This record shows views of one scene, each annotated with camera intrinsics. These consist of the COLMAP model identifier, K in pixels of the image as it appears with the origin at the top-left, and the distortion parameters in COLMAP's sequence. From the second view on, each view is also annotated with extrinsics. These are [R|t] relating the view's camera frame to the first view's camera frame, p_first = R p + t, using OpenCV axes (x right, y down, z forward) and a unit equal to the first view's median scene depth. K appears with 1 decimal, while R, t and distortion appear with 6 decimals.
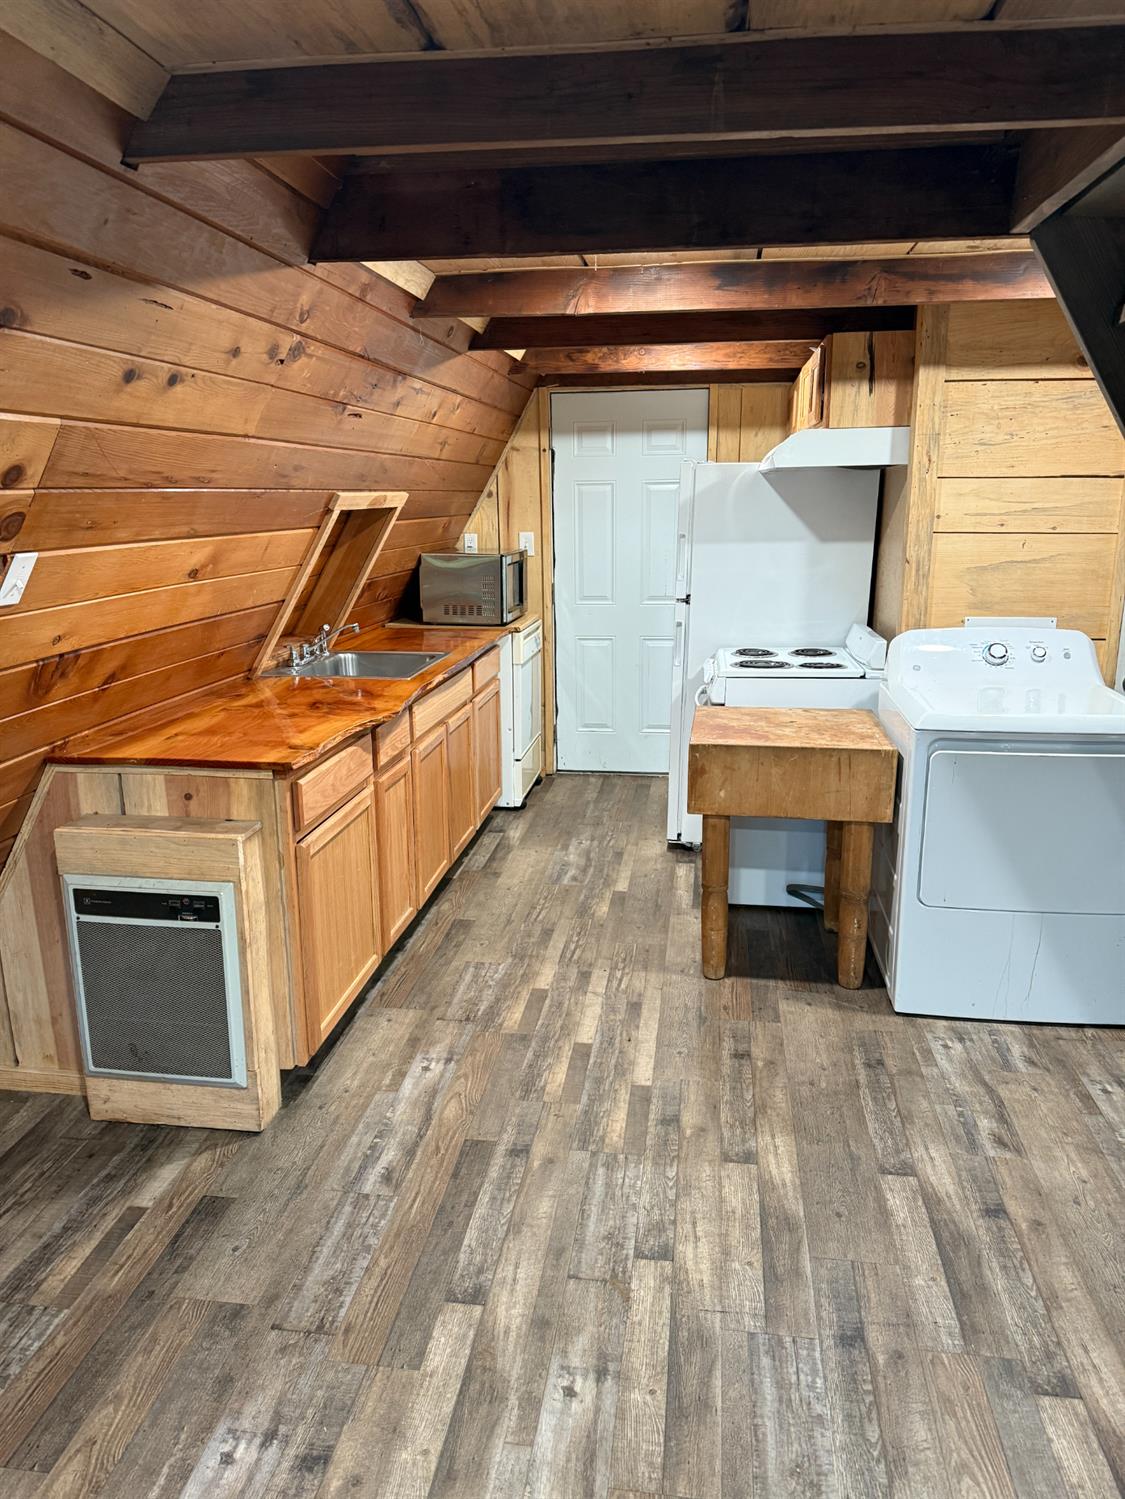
lens RADIAL K [[1047.9, 0, 558.4], [0, 1047.9, 754.2], [0, 0, 1]] dist [0.033010, -0.048844]
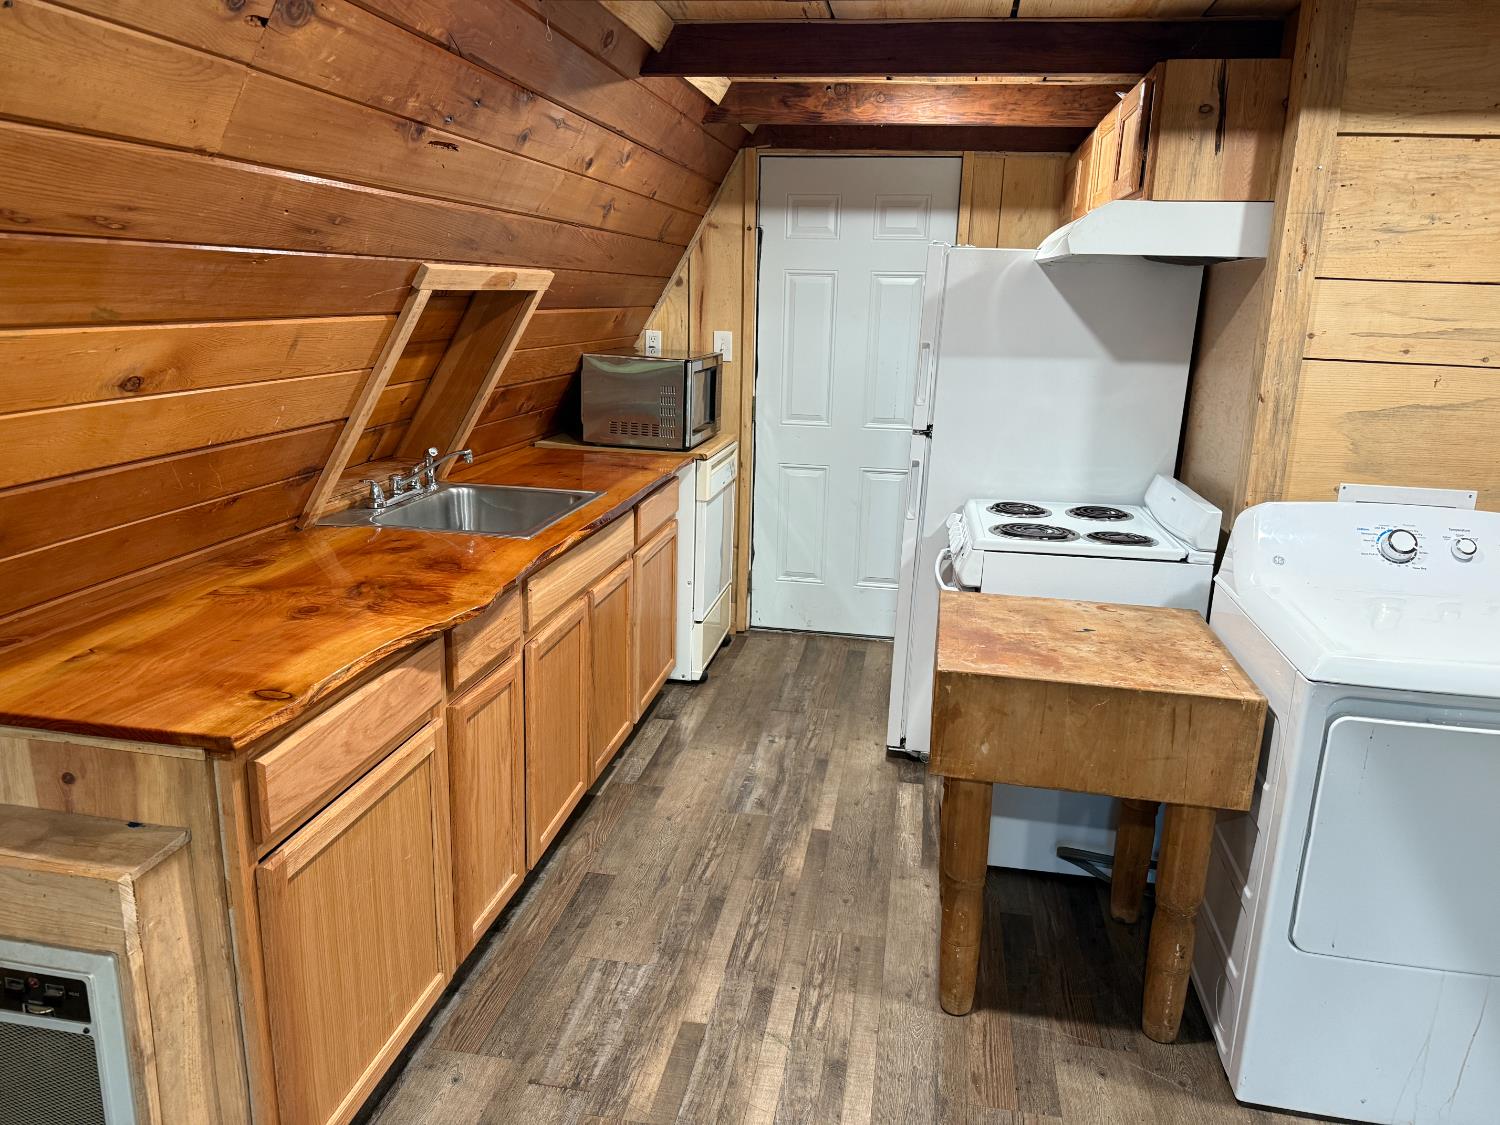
lens RADIAL K [[1048.6, 0, 758.1], [0, 1048.6, 551.7], [0, 0, 1]] dist [0.033010, -0.048844]
pose [[0.999091, 0.041626, -0.009168, 0.016889], [-0.041617, 0.999133, 0.001137, -0.076750], [0.009208, -0.000754, 0.999957, 0.337598]]
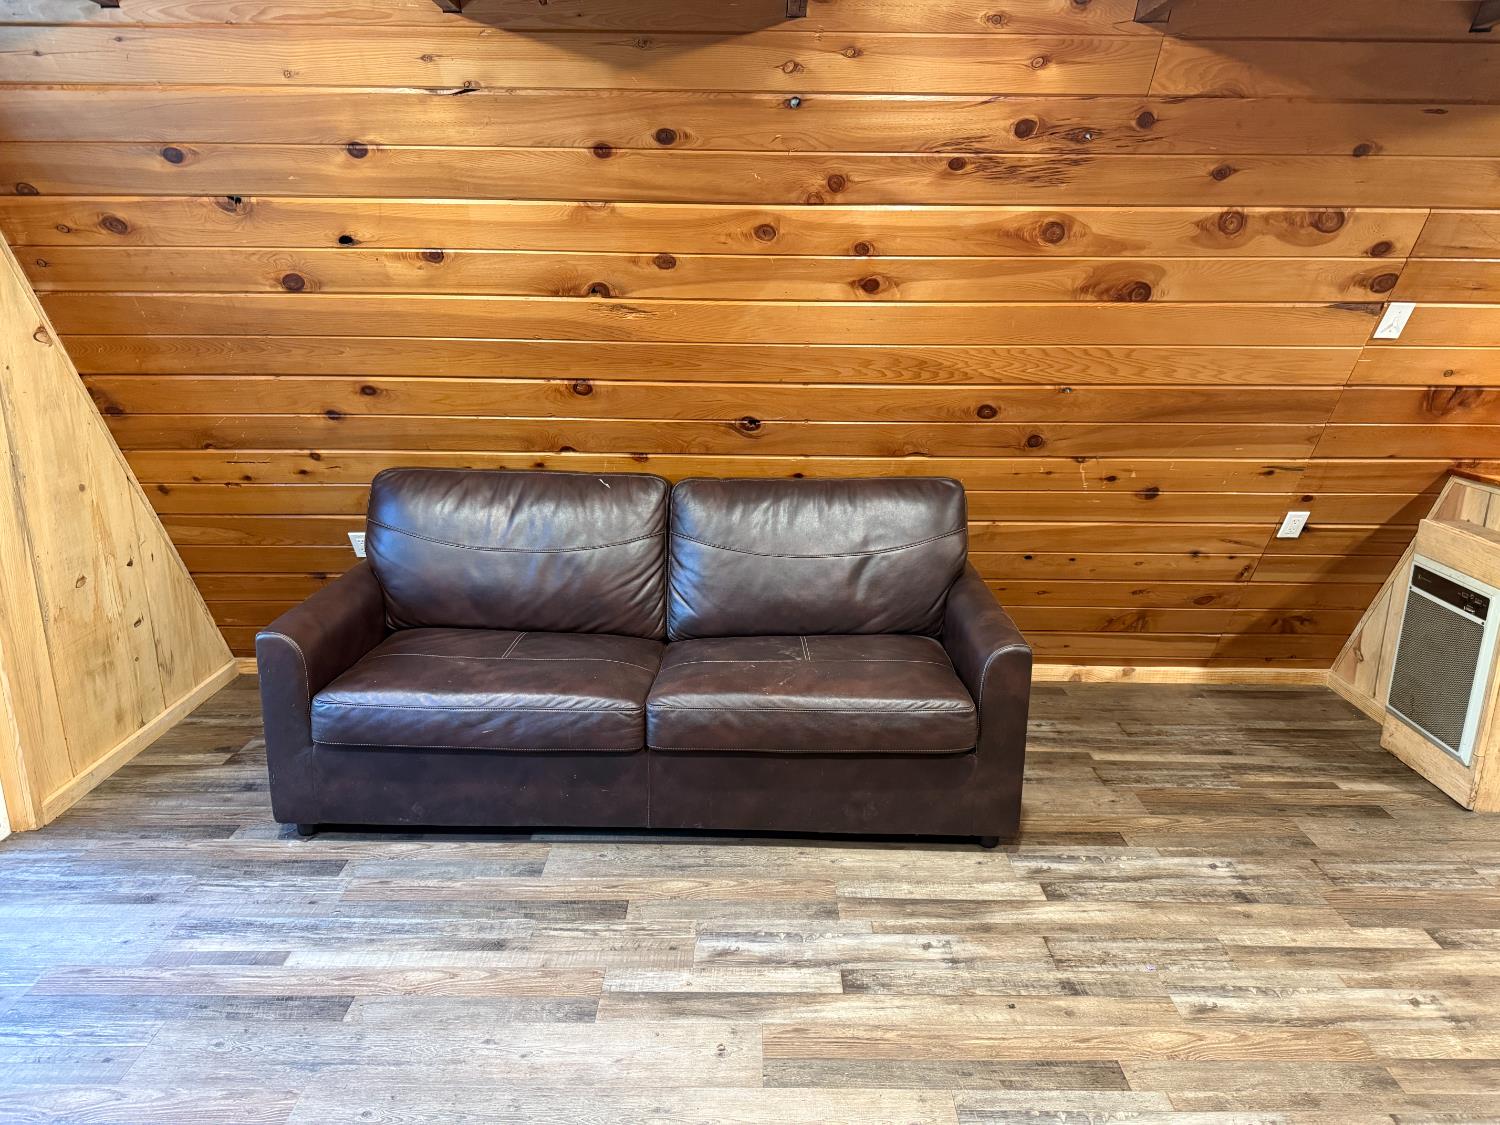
lens RADIAL K [[1048.6, 0, 753.3], [0, 1048.6, 561.9], [0, 0, 1]] dist [0.033010, -0.048844]
pose [[0.134189, 0.263493, -0.955282, 0.524095], [-0.247285, 0.942408, 0.225206, 0.024085], [0.959606, 0.206007, 0.191619, -0.038223]]
